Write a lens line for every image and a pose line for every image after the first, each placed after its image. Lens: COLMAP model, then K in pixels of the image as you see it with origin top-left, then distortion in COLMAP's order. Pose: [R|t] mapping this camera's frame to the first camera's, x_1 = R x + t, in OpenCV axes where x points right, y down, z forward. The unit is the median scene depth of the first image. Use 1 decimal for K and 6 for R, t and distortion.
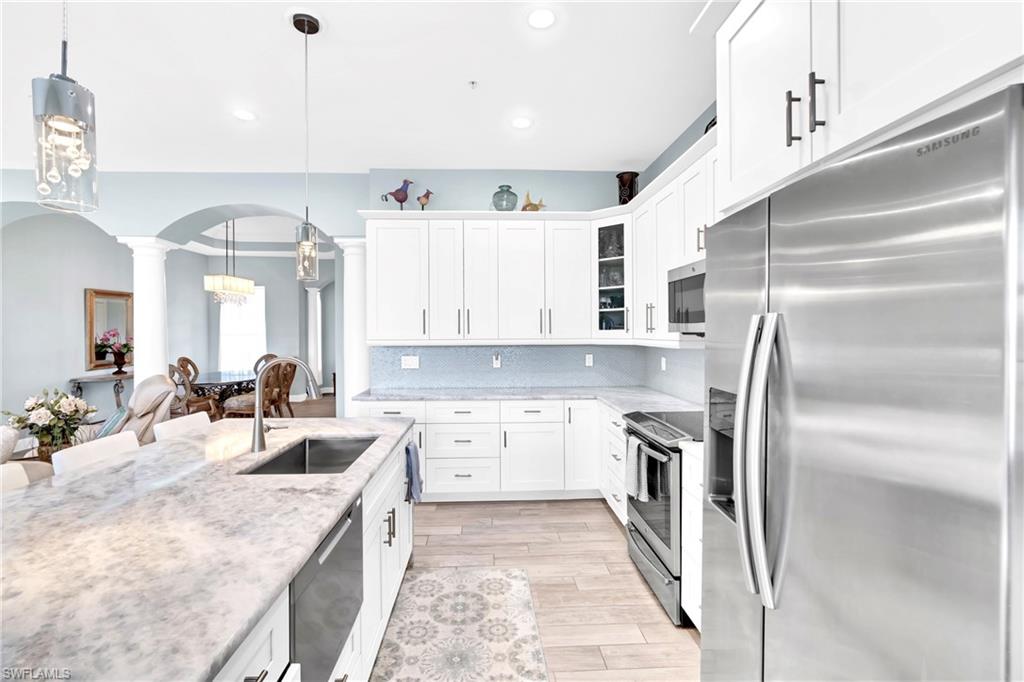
lens RADIAL K [[463.5, 0, 502.0], [0, 463.5, 339.0], [0, 0, 1]] dist [-0.007845, 0.002636]
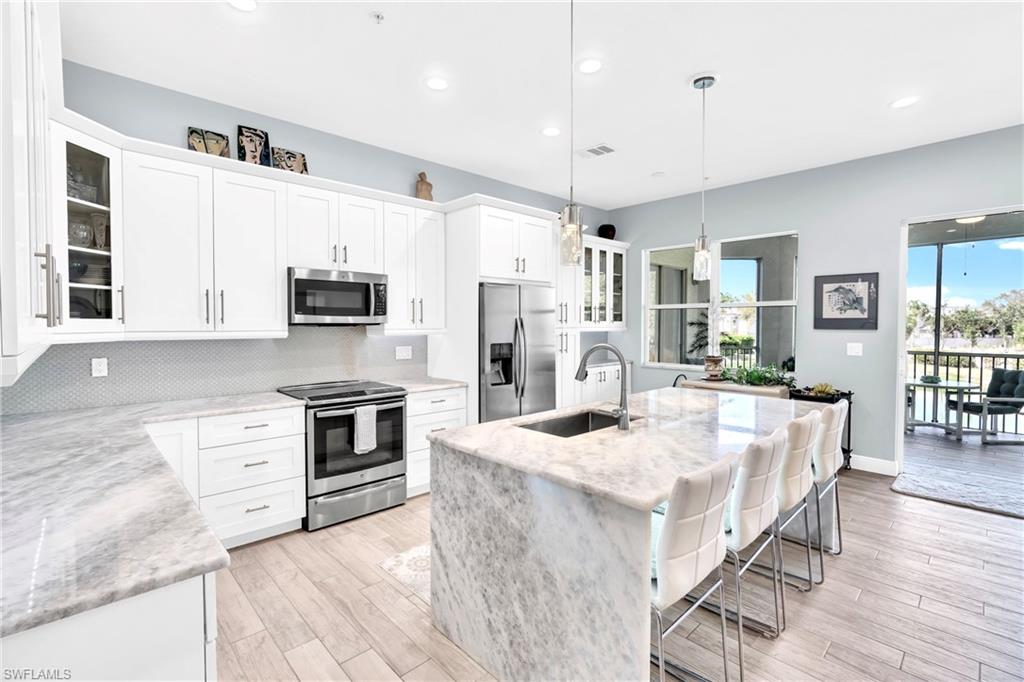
lens RADIAL K [[463.5, 0, 506.5], [0, 463.5, 335.7], [0, 0, 1]] dist [-0.007845, 0.002636]
pose [[-0.651761, -0.019069, 0.758184, -0.656169], [0.009996, 0.999381, 0.033728, -0.013534], [-0.758358, 0.029562, -0.651167, 1.075223]]
